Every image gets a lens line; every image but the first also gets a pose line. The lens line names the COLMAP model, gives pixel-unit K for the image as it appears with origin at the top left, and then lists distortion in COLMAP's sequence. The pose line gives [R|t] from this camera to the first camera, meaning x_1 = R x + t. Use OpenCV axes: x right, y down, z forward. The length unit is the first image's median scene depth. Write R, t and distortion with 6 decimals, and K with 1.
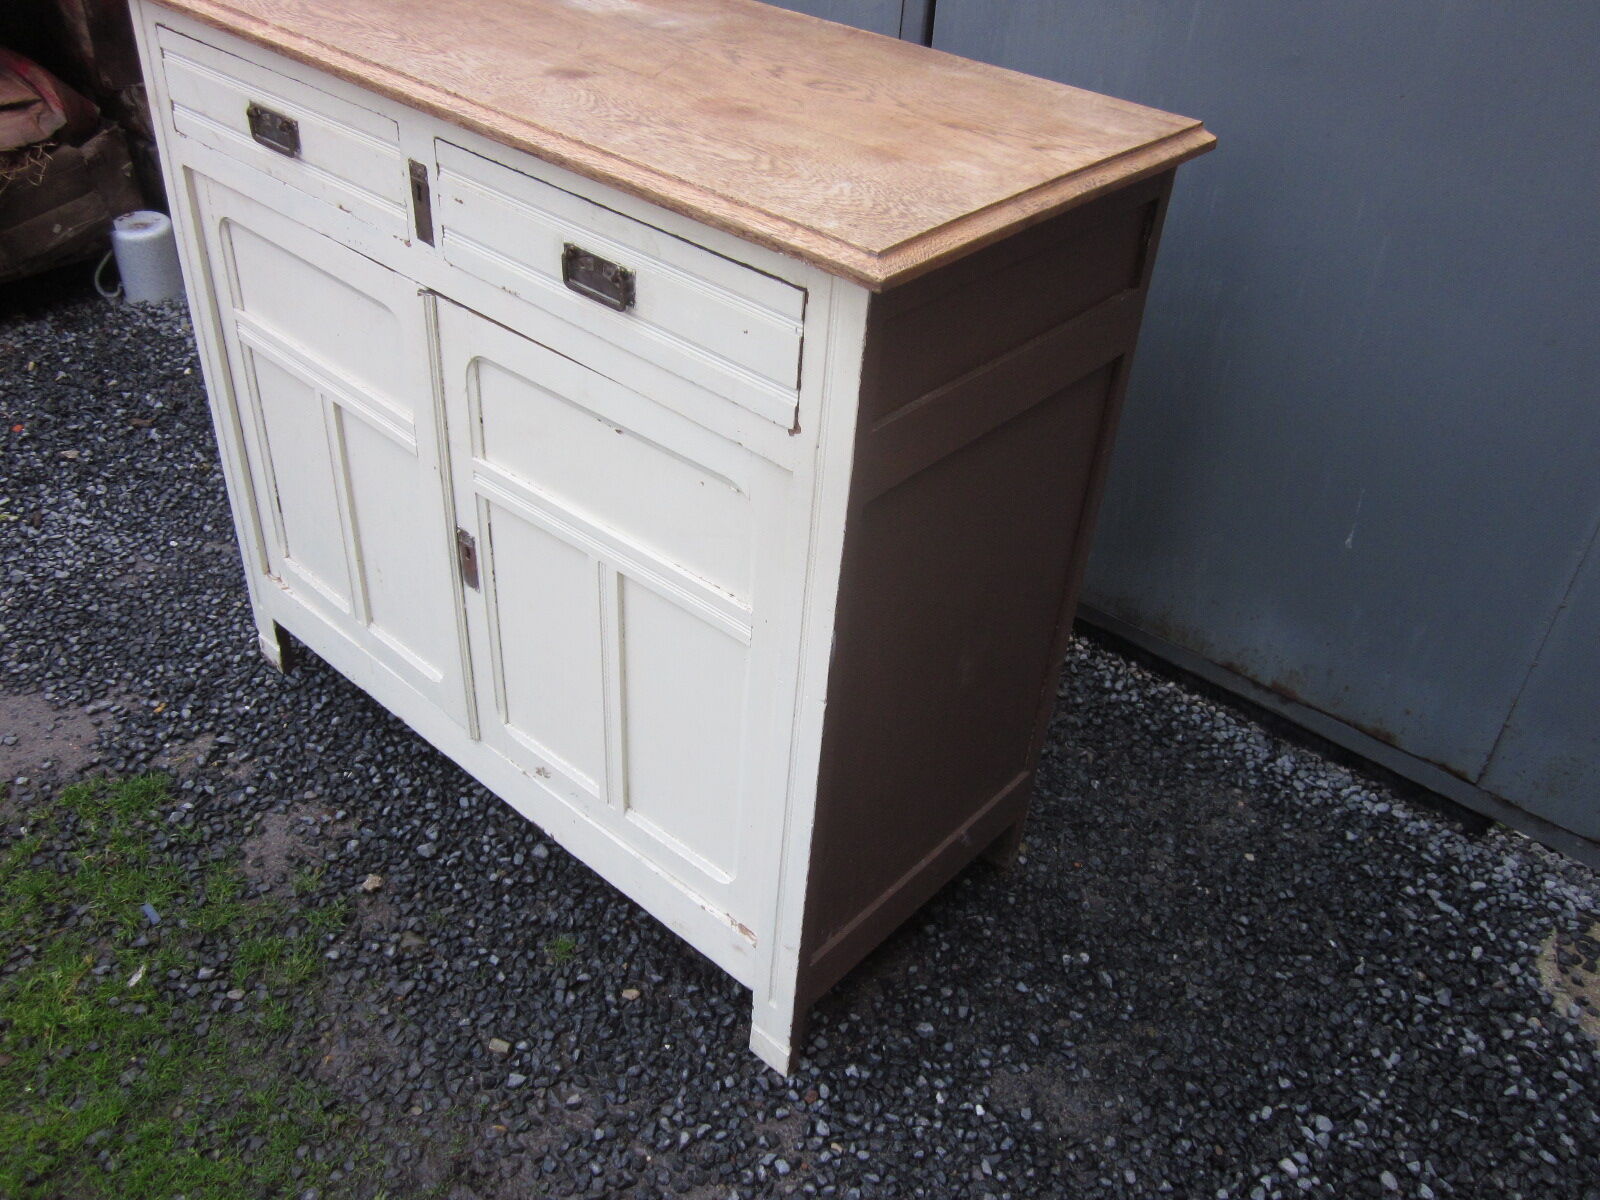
lens RADIAL K [[1333.9, 0, 800.0], [0, 1333.9, 600.0], [0, 0, 1]] dist [-0.034964, 0.003837]
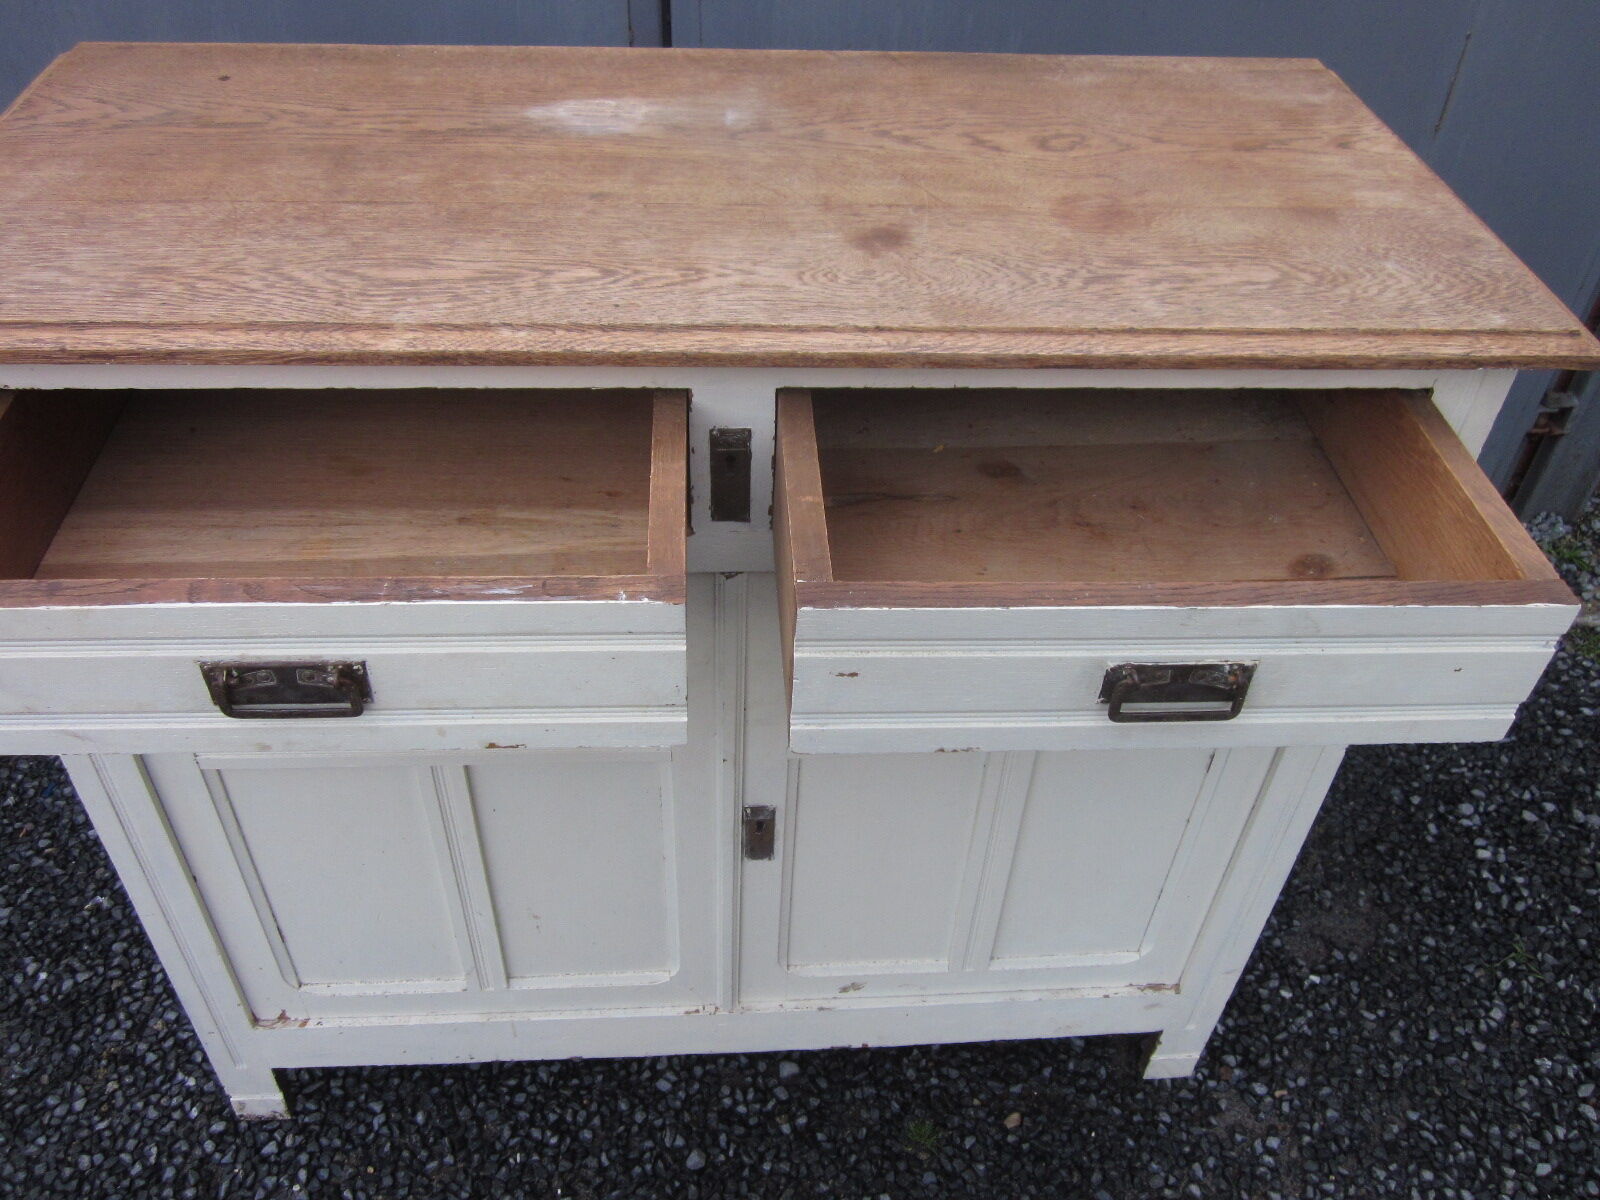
lens RADIAL K [[1333.5, 0, 799.5], [0, 1333.5, 594.0], [0, 0, 1]] dist [-0.040434, 0.013735]
pose [[0.710703, -0.494337, 0.500531, -0.583385], [0.422285, 0.868830, 0.258477, -0.370992], [-0.562651, 0.027667, 0.826231, 0.344210]]
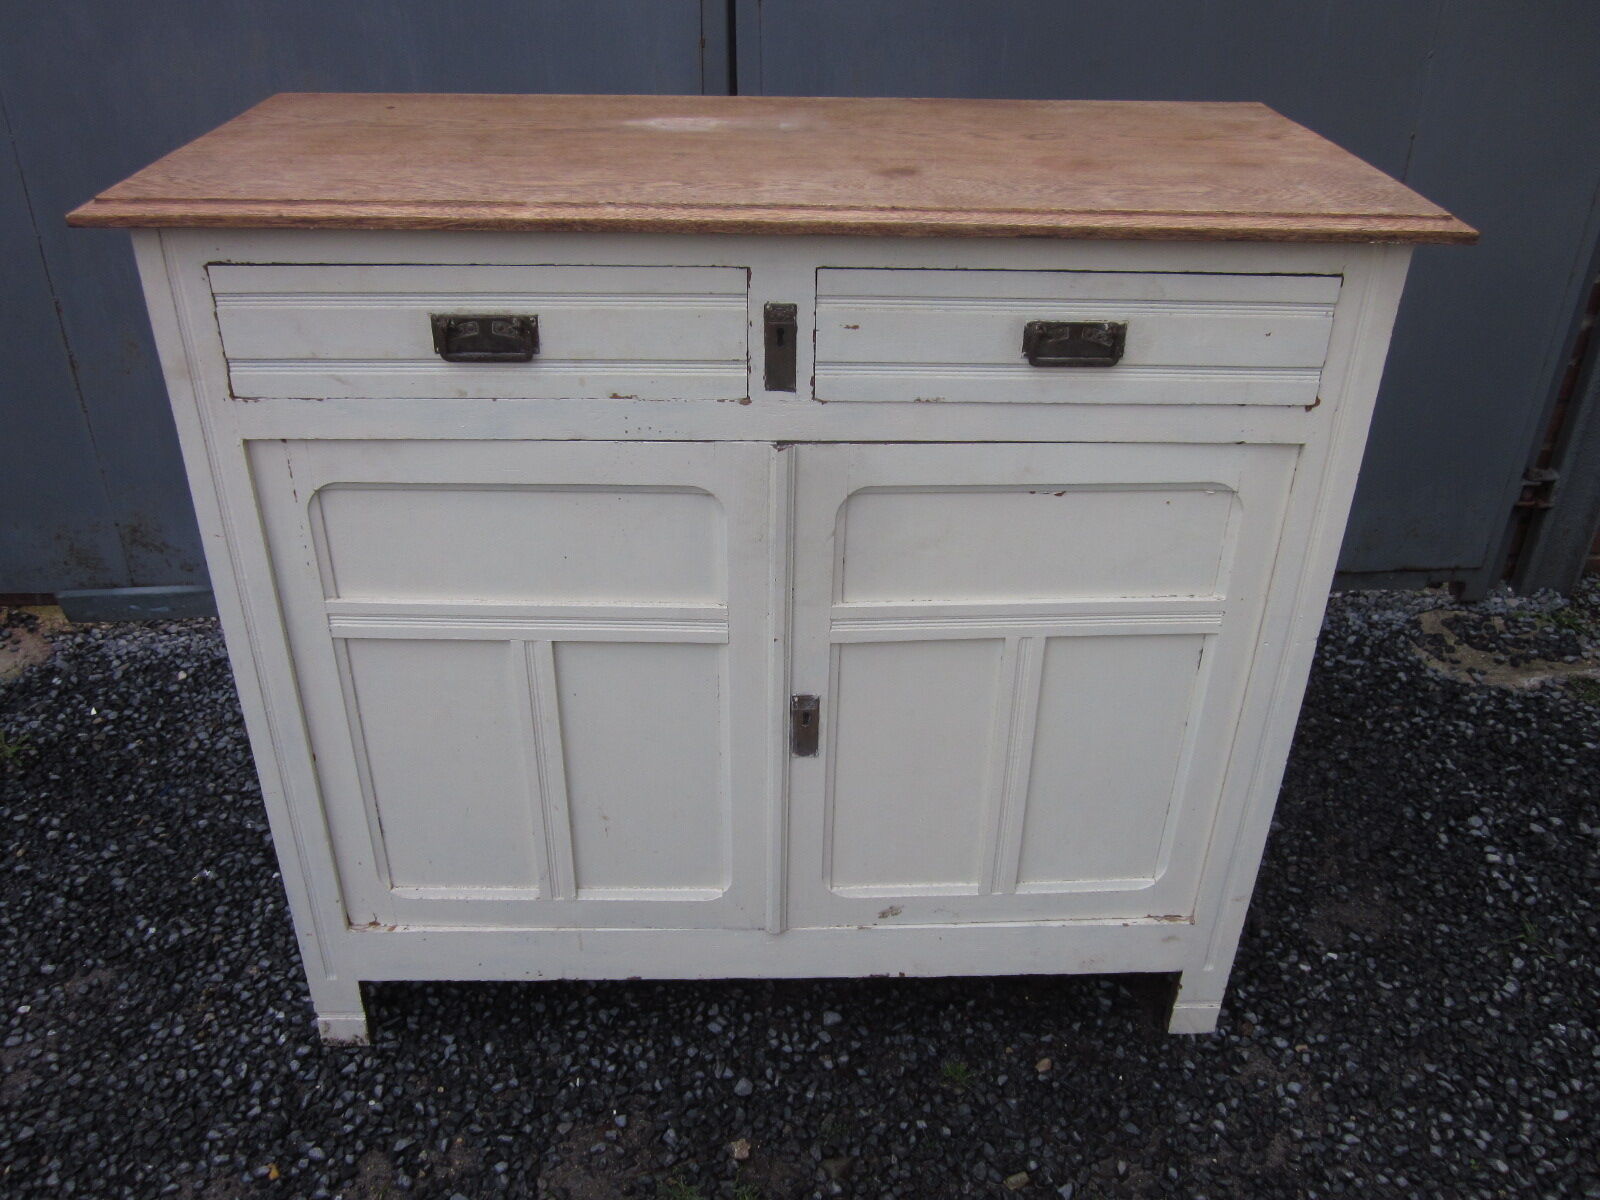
lens RADIAL K [[1333.9, 0, 800.0], [0, 1333.9, 600.0], [0, 0, 1]] dist [-0.034964, 0.003837]
pose [[0.735409, -0.390597, 0.553722, -0.756351], [0.426242, 0.901889, 0.070095, -0.181100], [-0.526775, 0.184471, 0.829746, 0.243035]]
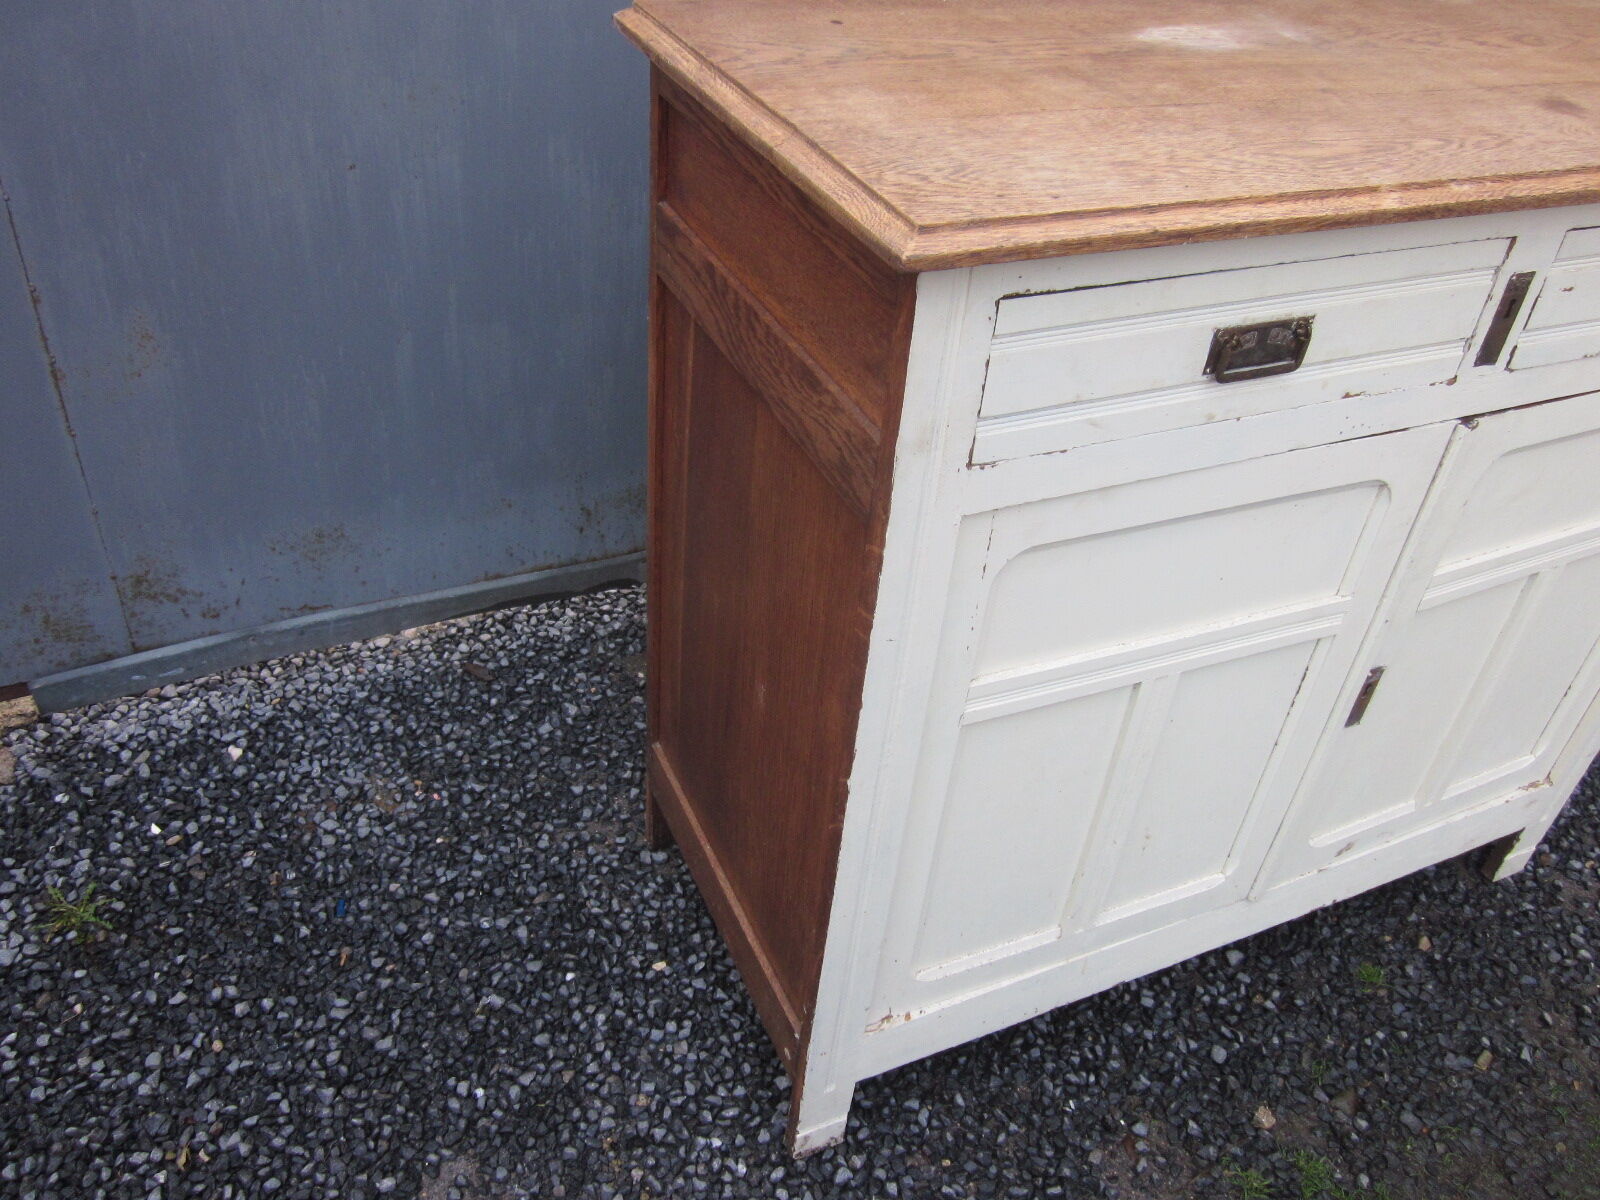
lens RADIAL K [[1333.9, 0, 800.0], [0, 1333.9, 600.0], [0, 0, 1]] dist [-0.034964, 0.003837]
pose [[0.418060, -0.580644, 0.698626, -1.011323], [0.490414, 0.791618, 0.364466, -0.599554], [-0.764670, 0.190248, 0.615699, 0.774808]]
